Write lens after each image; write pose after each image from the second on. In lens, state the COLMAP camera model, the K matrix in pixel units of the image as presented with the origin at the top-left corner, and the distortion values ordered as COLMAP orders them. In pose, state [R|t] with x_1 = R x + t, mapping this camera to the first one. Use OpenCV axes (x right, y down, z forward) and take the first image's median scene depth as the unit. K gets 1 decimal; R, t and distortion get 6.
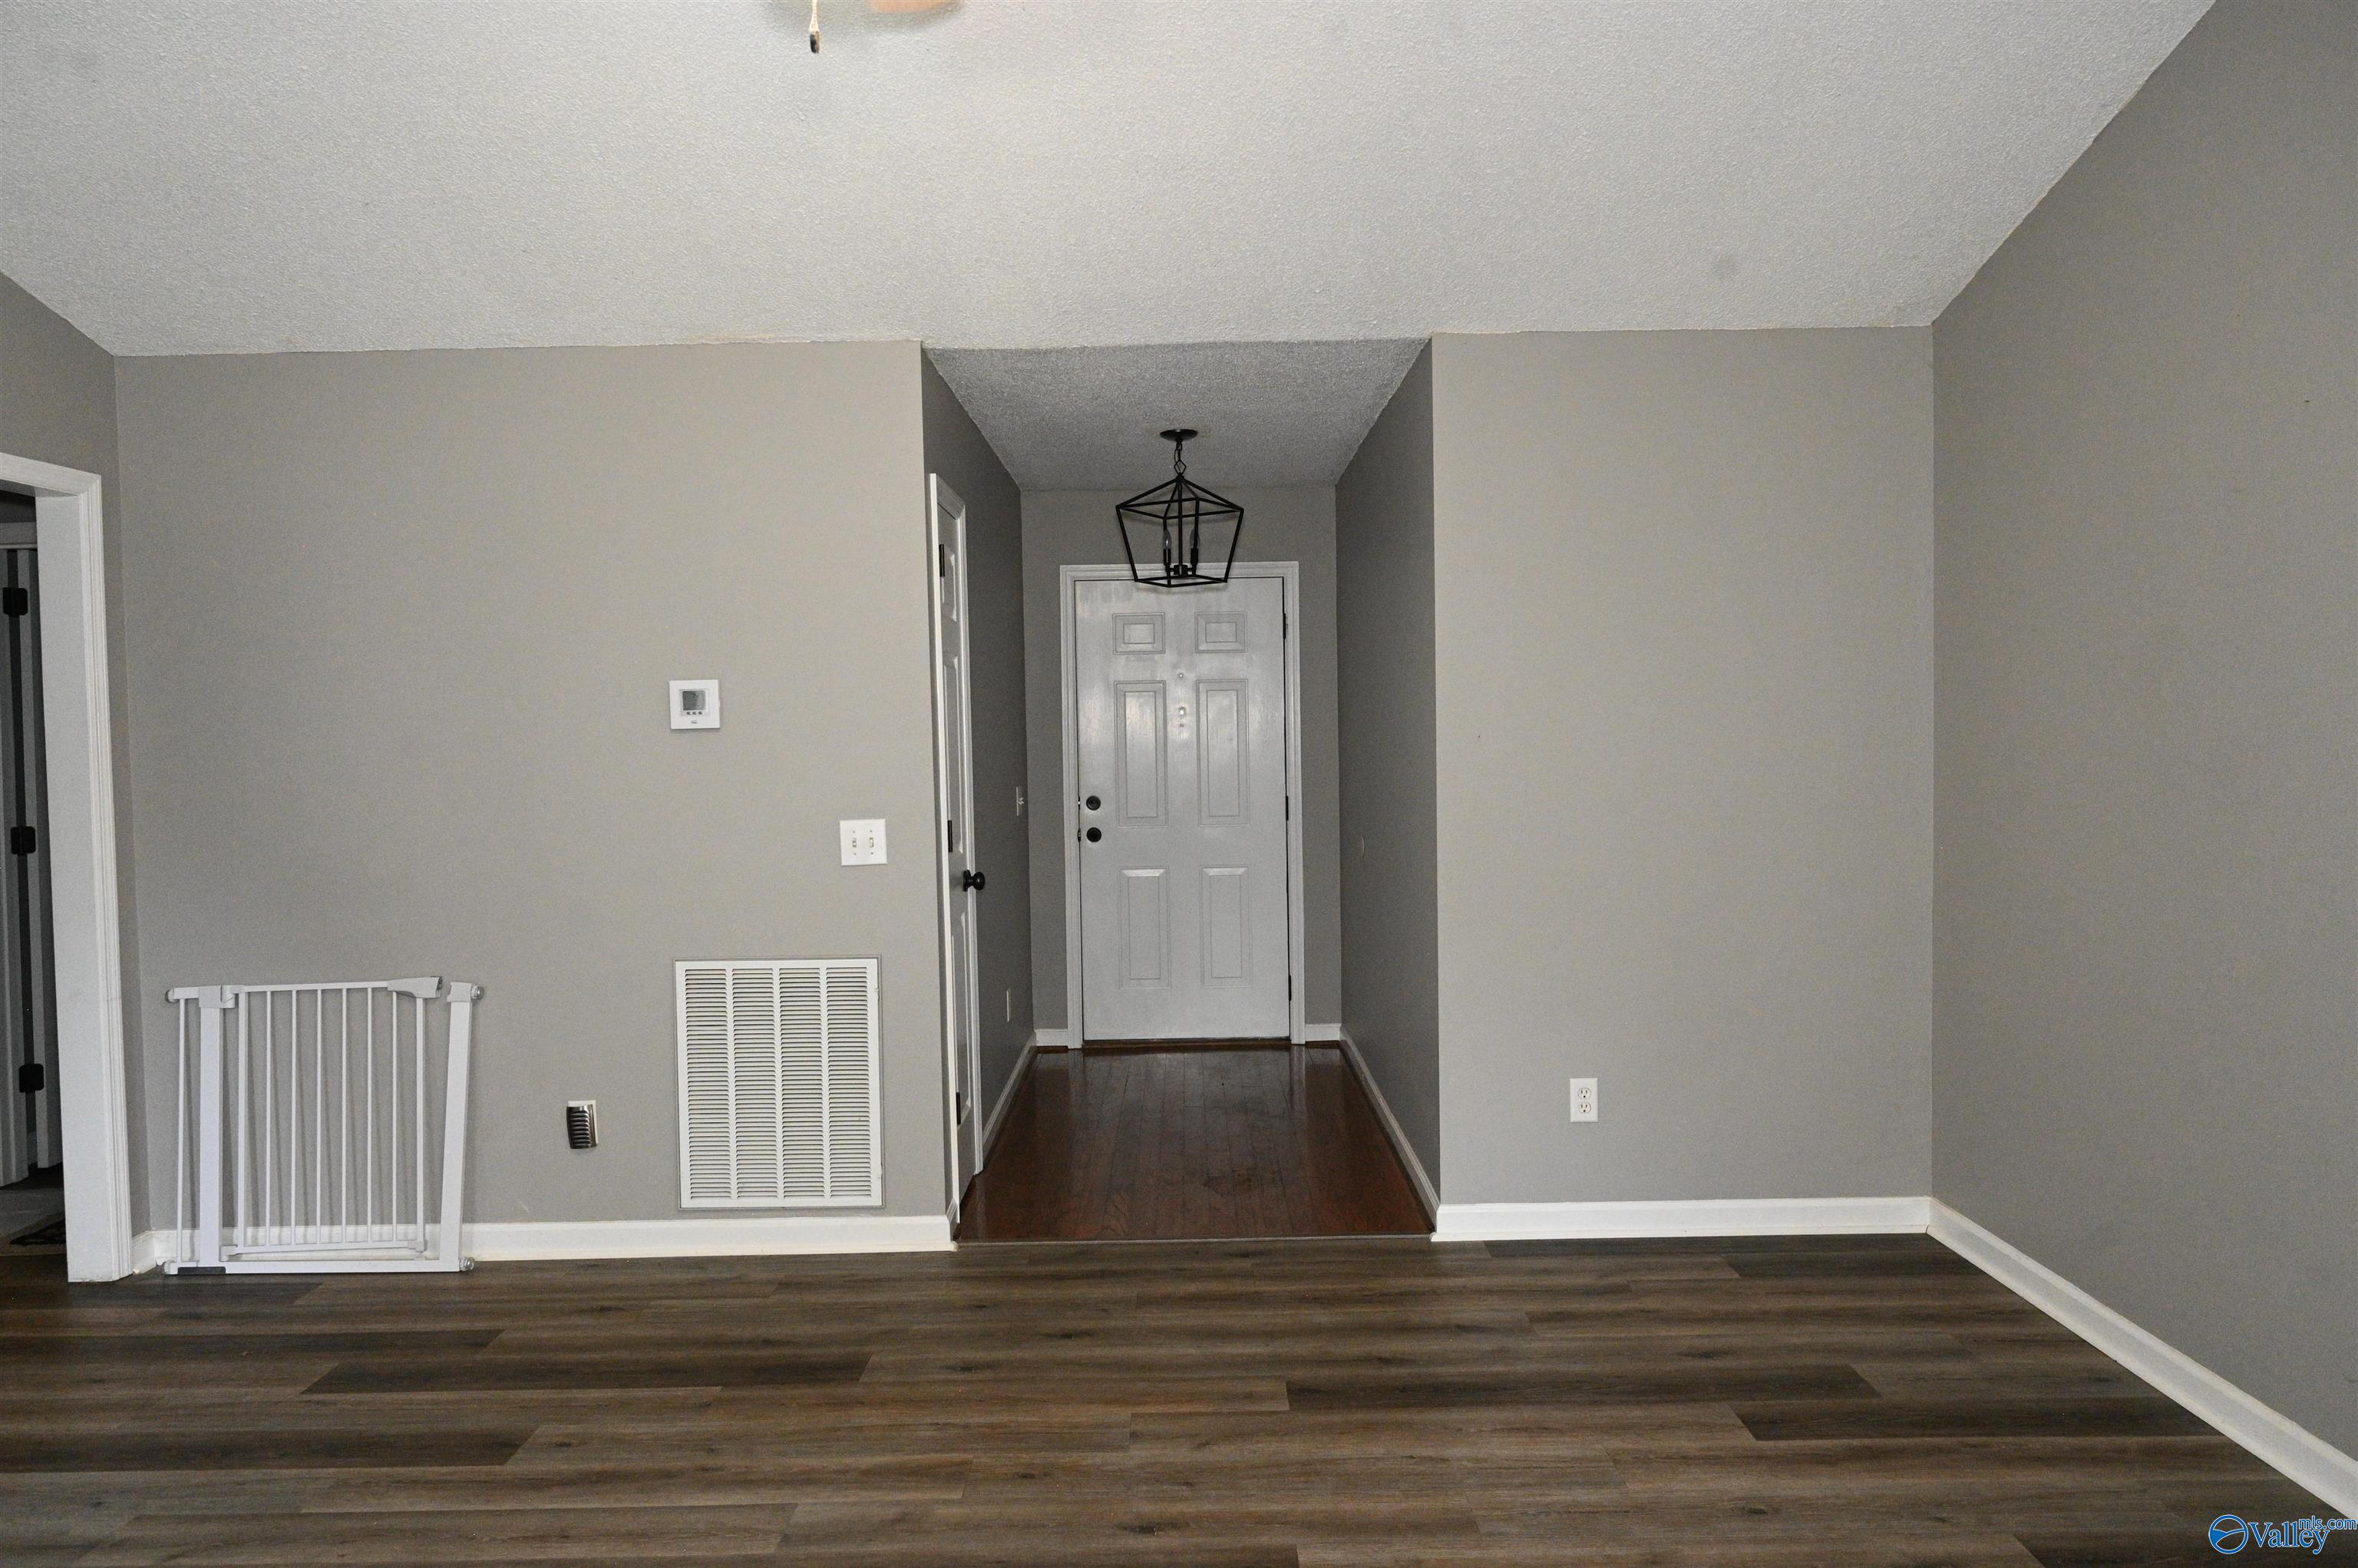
lens RADIAL K [[1571.6, 0, 1175.3], [0, 1571.6, 780.9], [0, 0, 1]] dist [-0.003701, 0.003168]
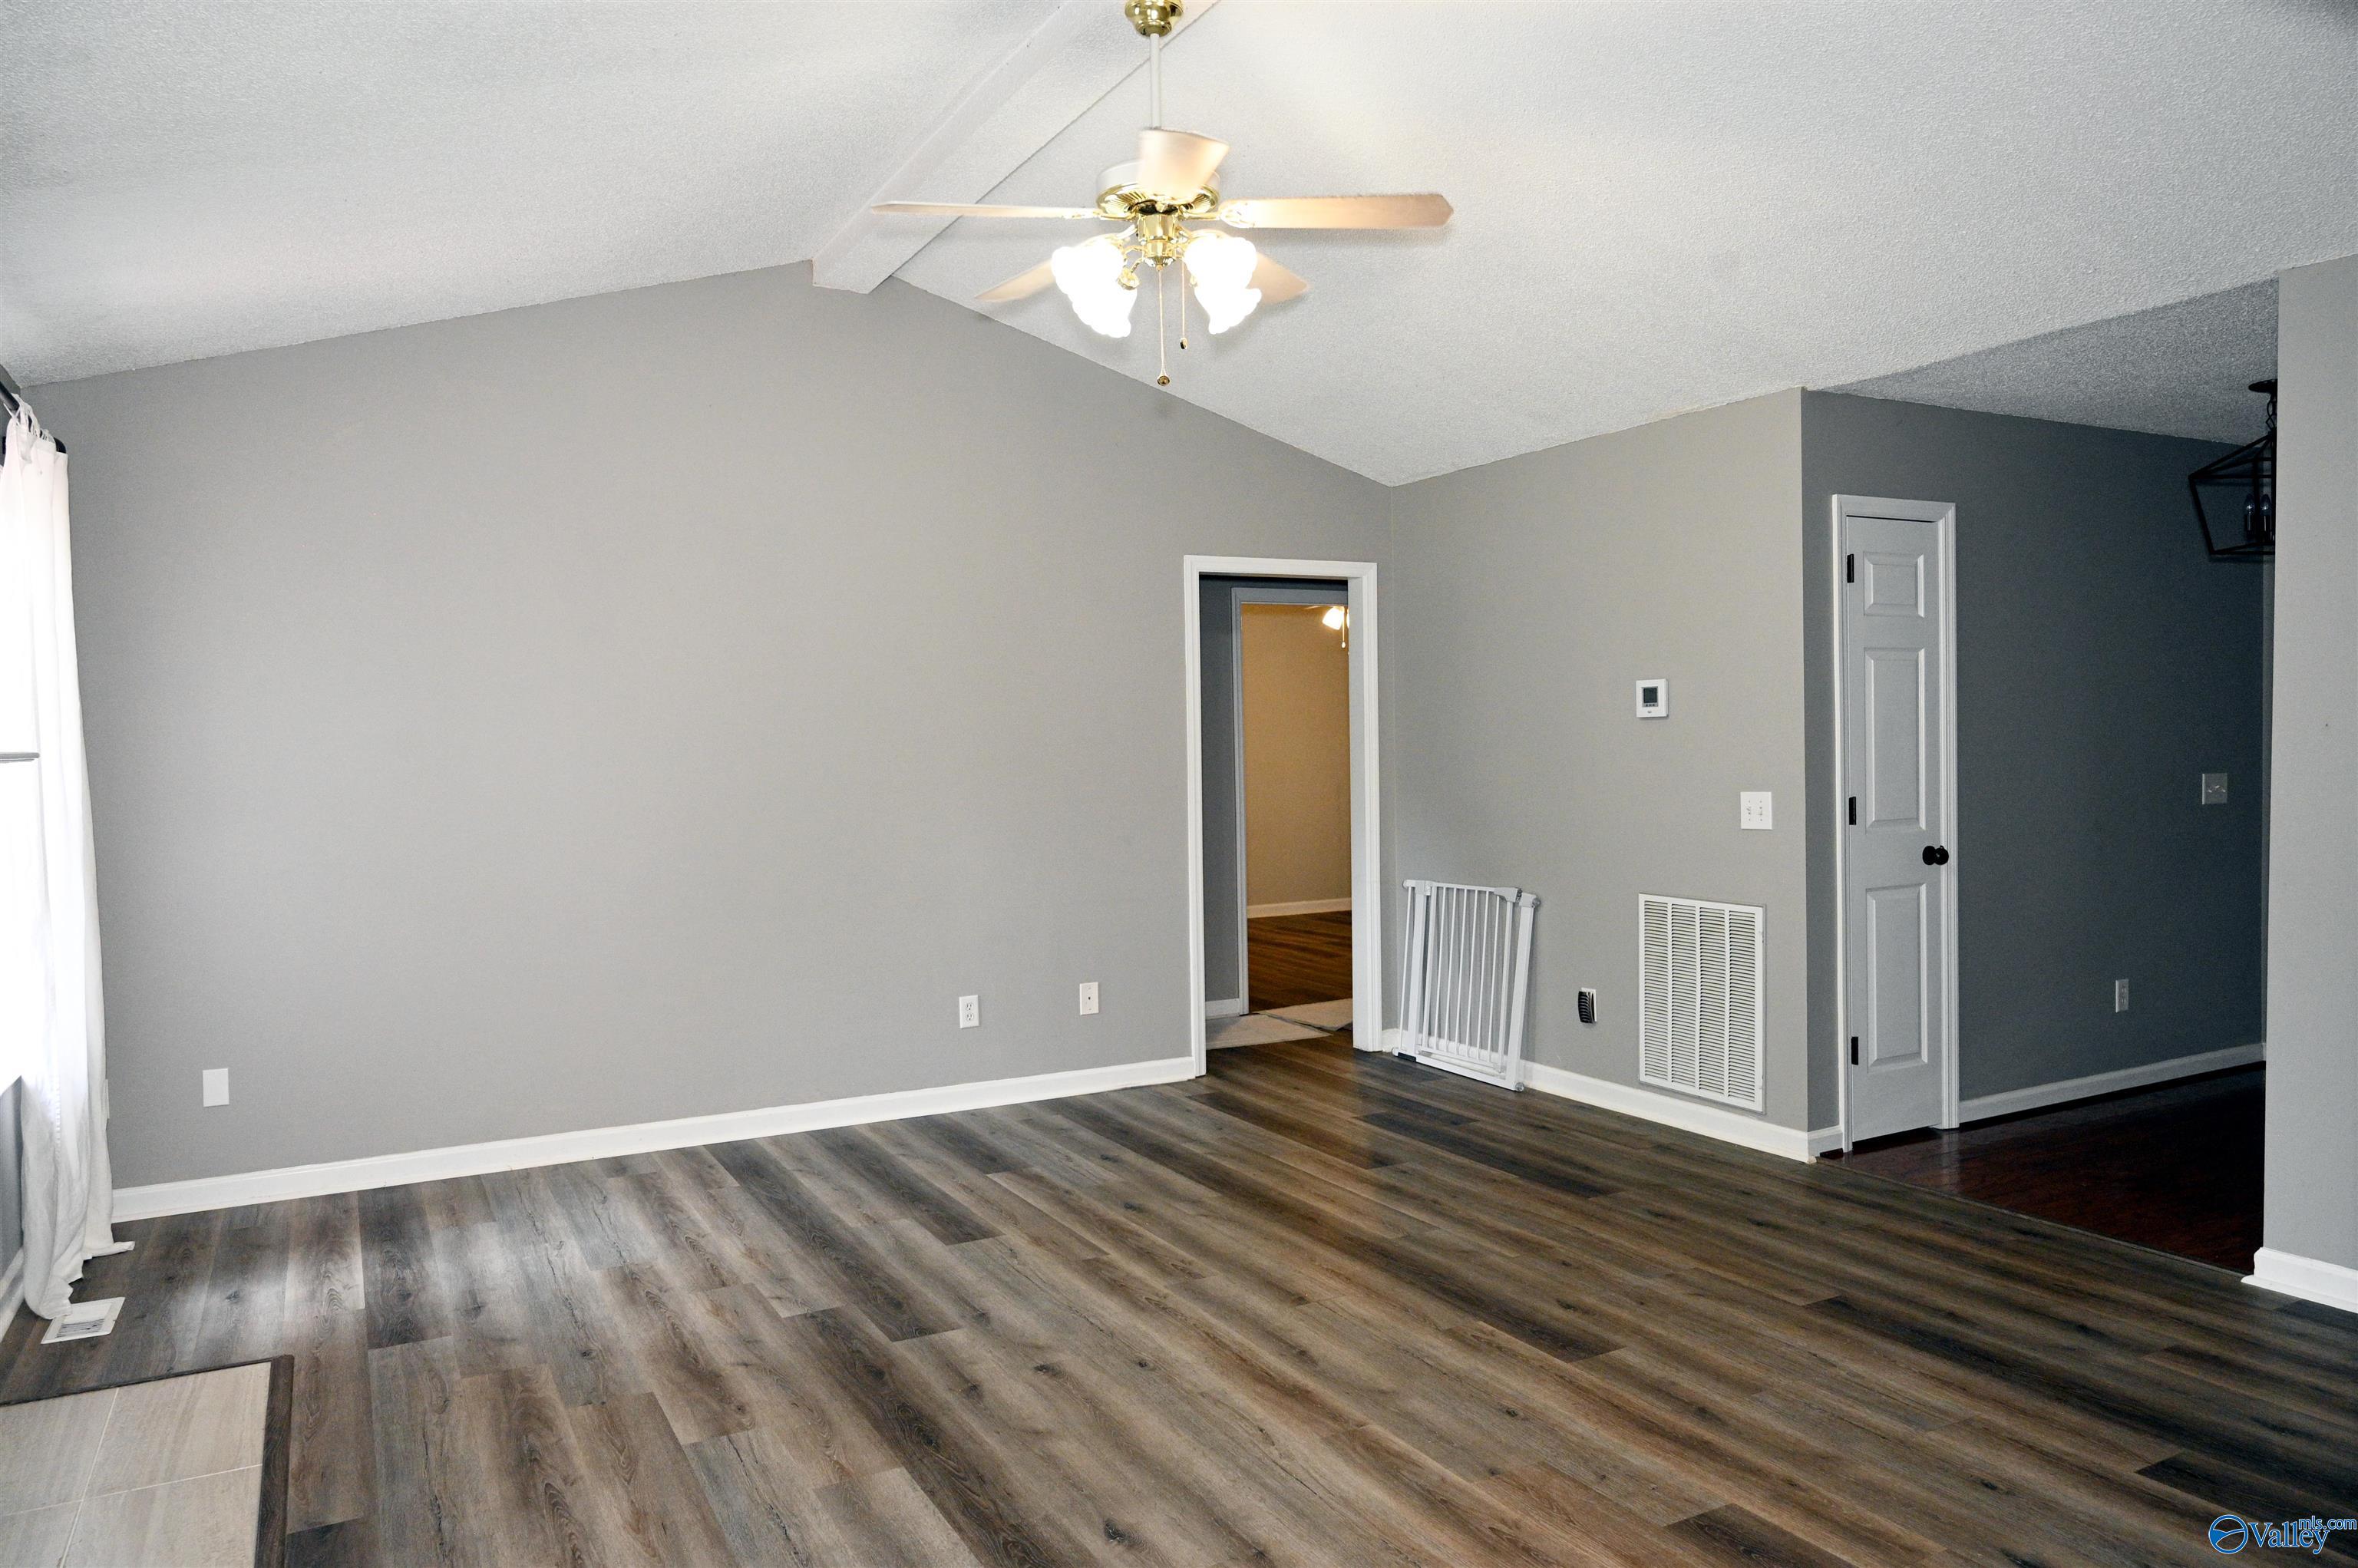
lens RADIAL K [[1571.6, 0, 1185.8], [0, 1571.6, 785.9], [0, 0, 1]] dist [-0.003701, 0.003168]
pose [[0.482683, 0.036228, -0.875045, 0.686881], [-0.019394, 0.999341, 0.030676, -0.009034], [0.875580, 0.002164, 0.483068, 0.030398]]
